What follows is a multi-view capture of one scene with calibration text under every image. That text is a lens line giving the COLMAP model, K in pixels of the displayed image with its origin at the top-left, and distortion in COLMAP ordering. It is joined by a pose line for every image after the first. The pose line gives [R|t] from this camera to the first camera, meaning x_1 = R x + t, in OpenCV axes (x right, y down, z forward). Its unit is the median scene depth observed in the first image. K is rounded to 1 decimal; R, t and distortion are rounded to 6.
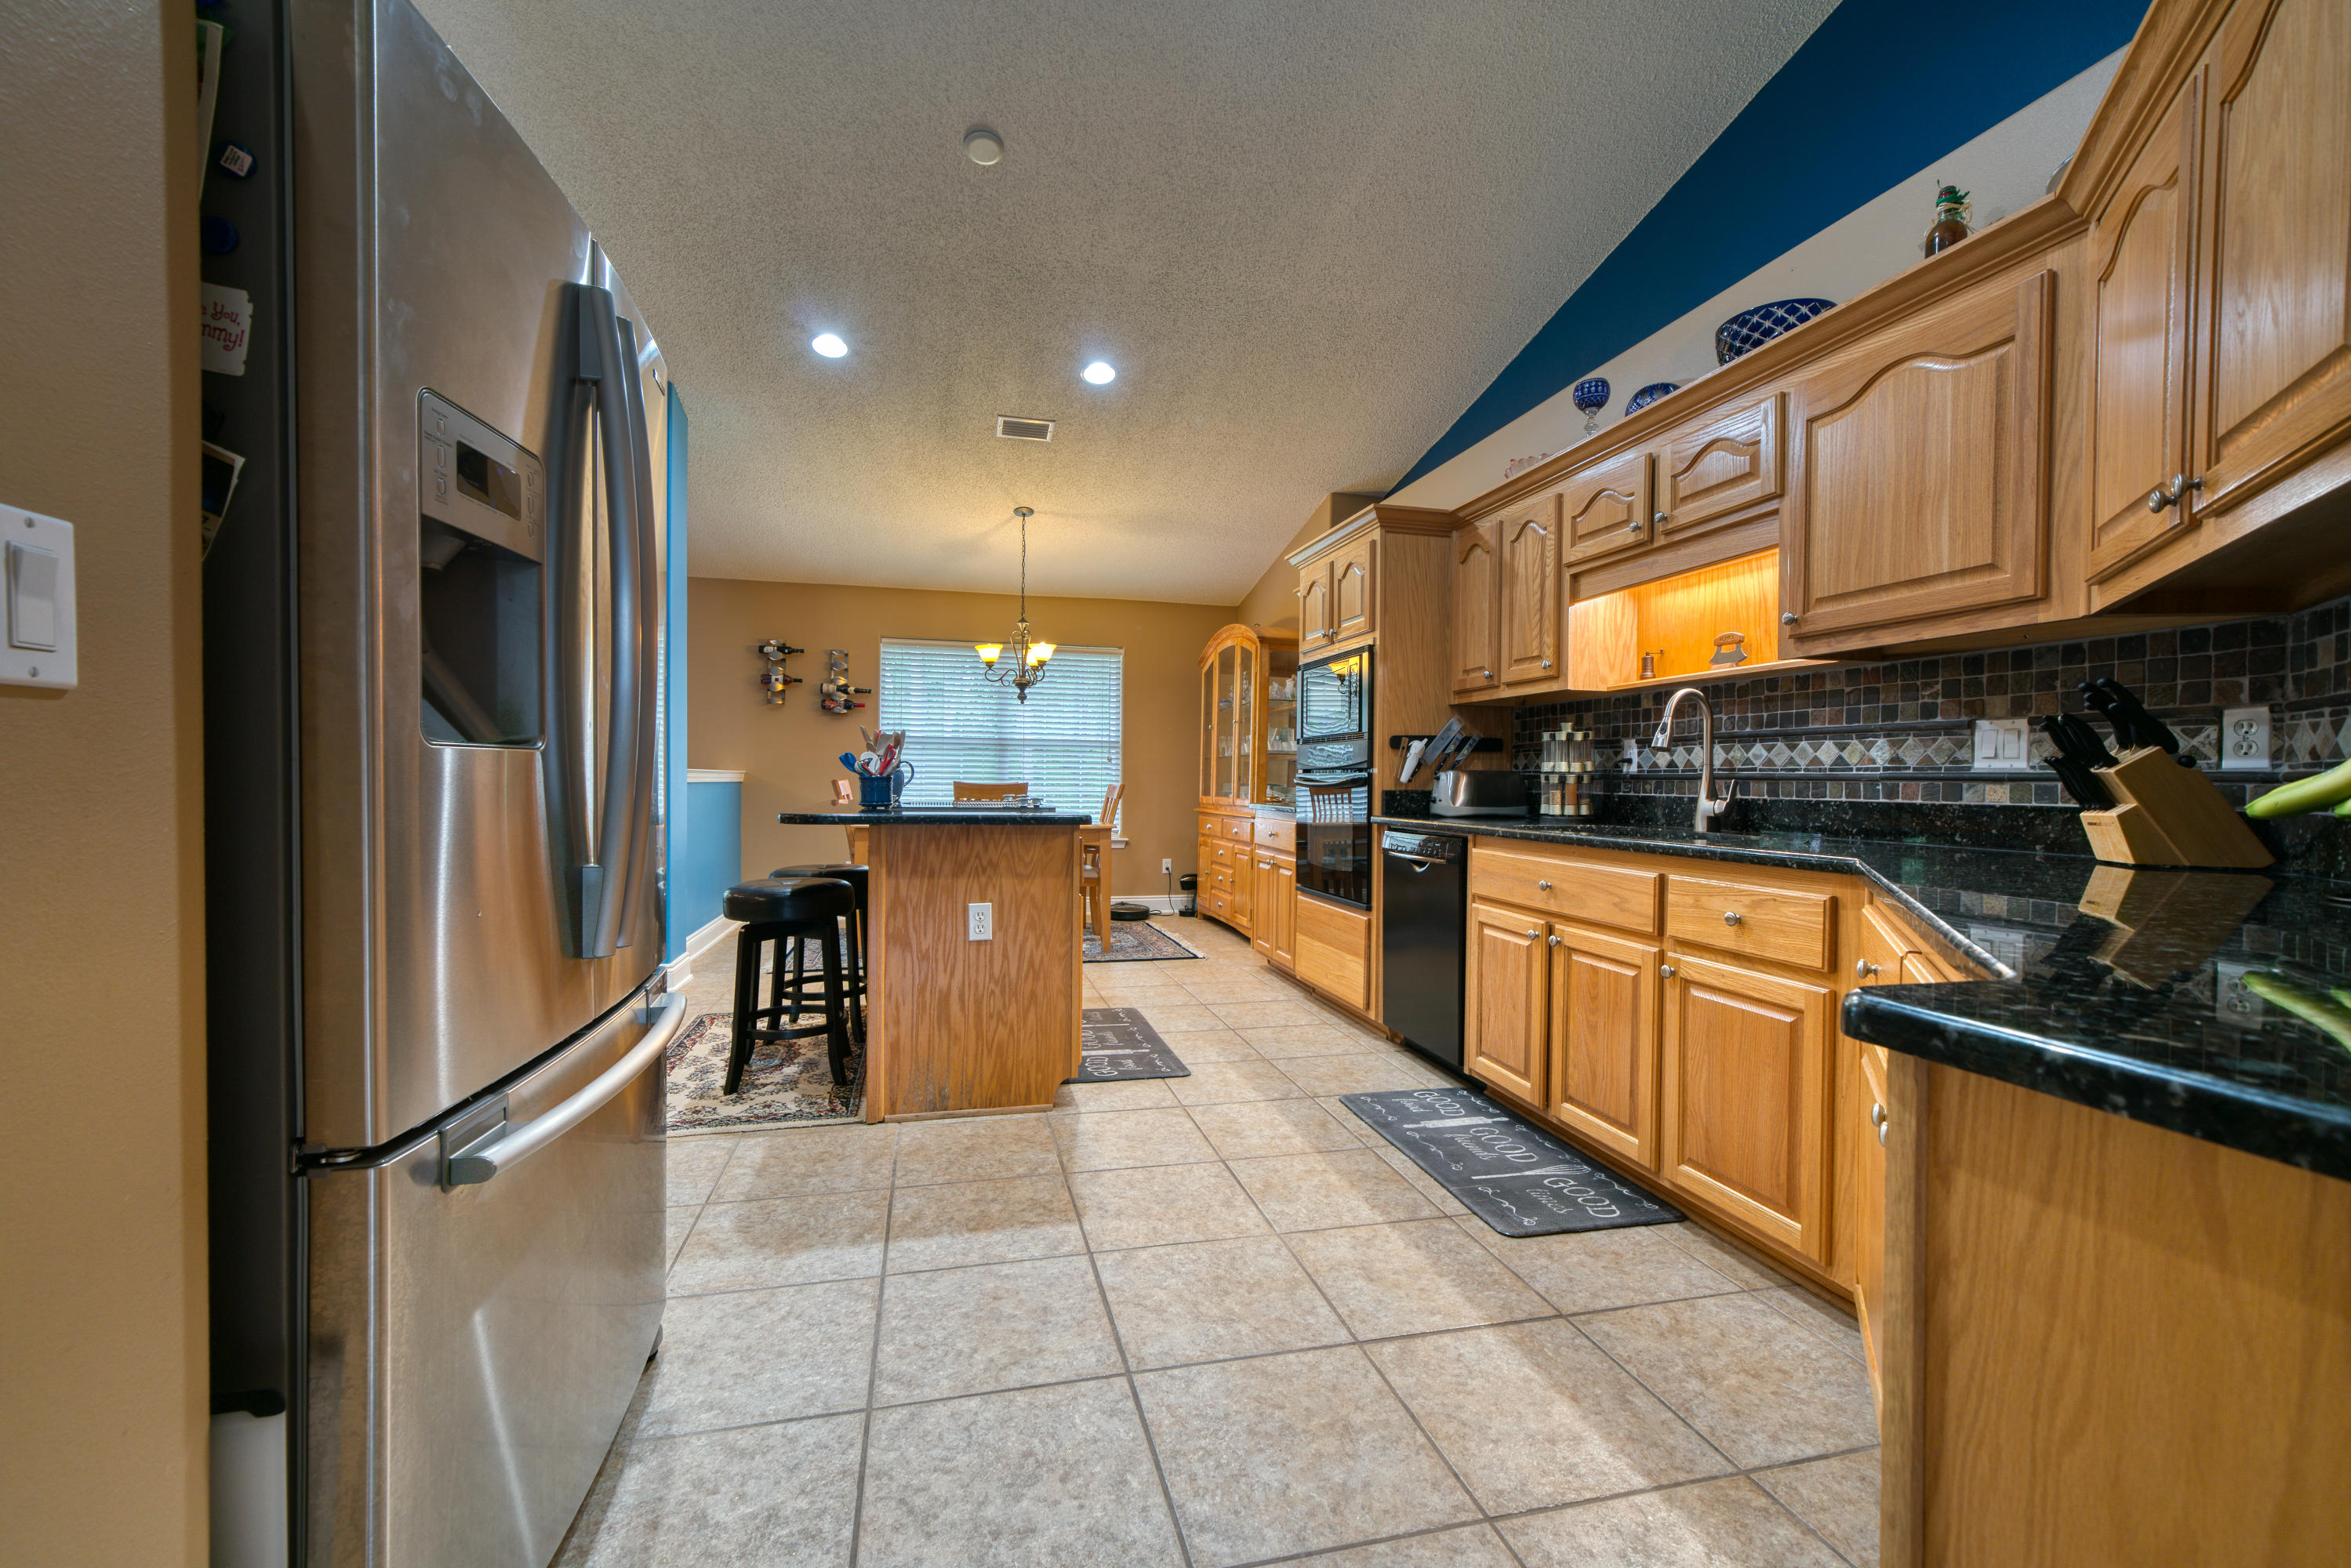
lens RADIAL K [[947.4, 0, 1175.5], [0, 947.4, 784.0], [0, 0, 1]] dist [-0.000472, -0.000013]
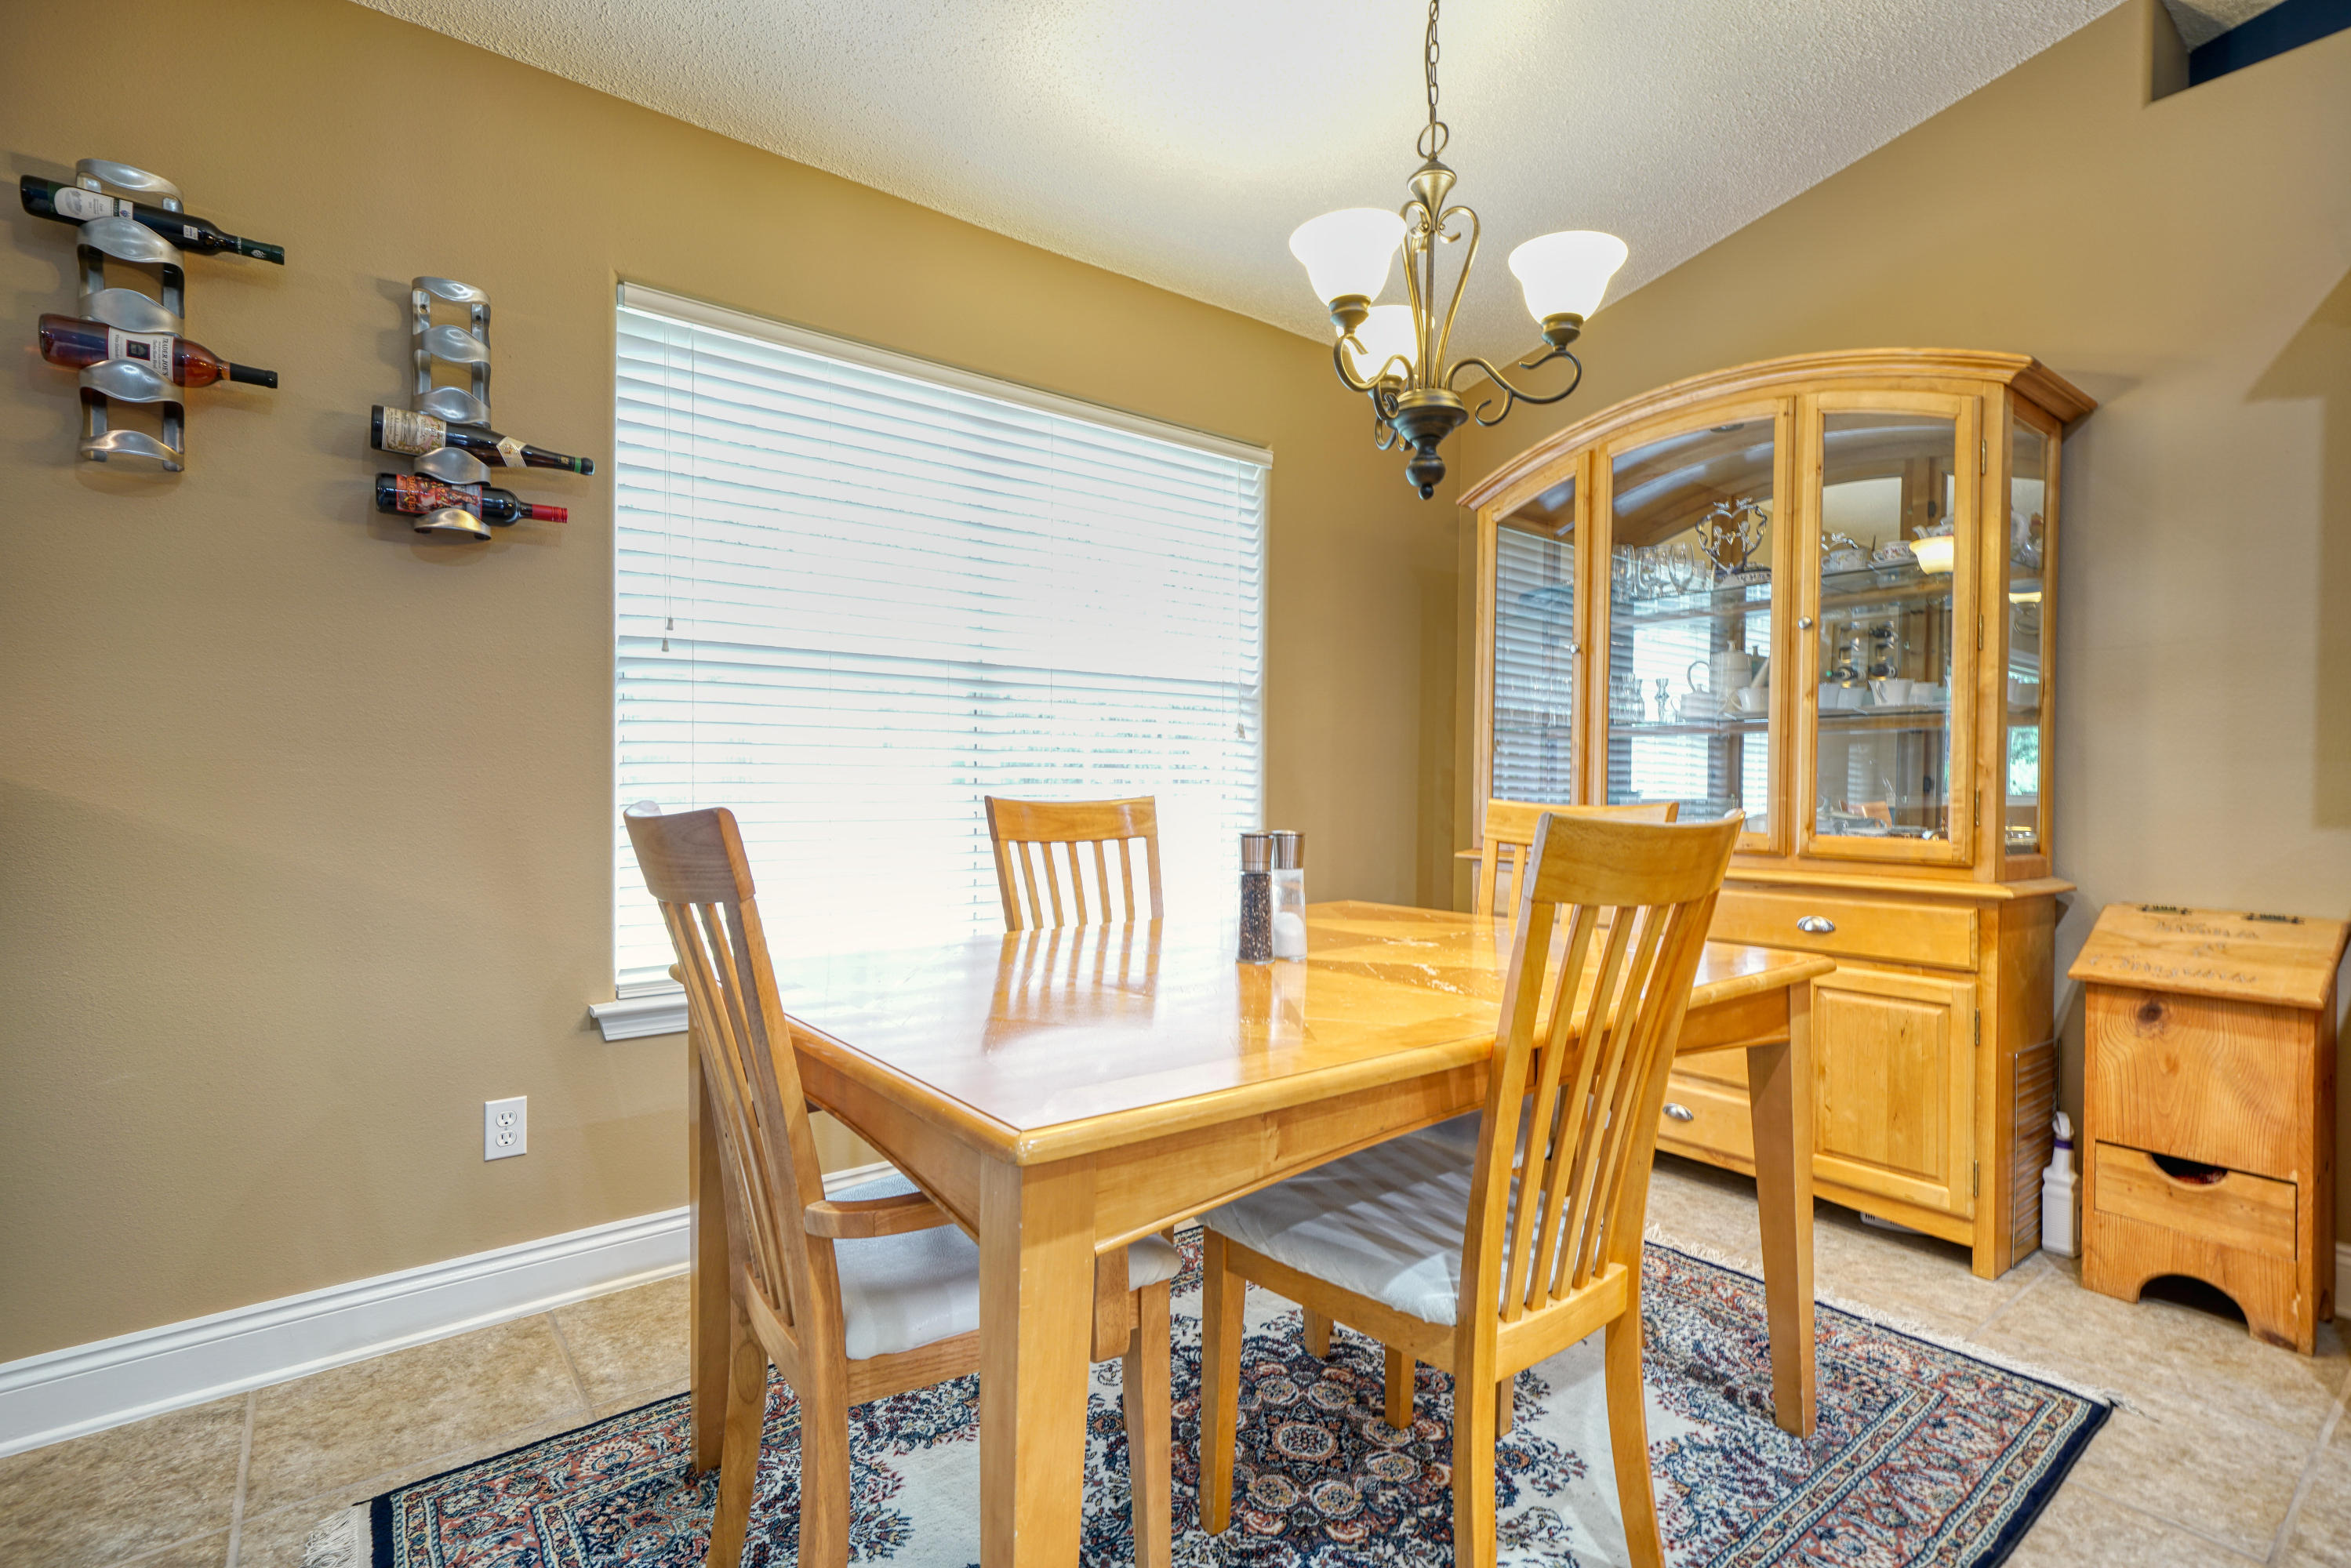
lens RADIAL K [[1067.6, 0, 1175.5], [0, 1067.6, 784.0], [0, 0, 1]] dist [0.002438, 0.000527]
pose [[0.909480, -0.011879, 0.415579, -0.771824], [0.010577, 0.999929, 0.005436, -0.017583], [-0.415614, -0.000548, 0.909541, 1.693256]]
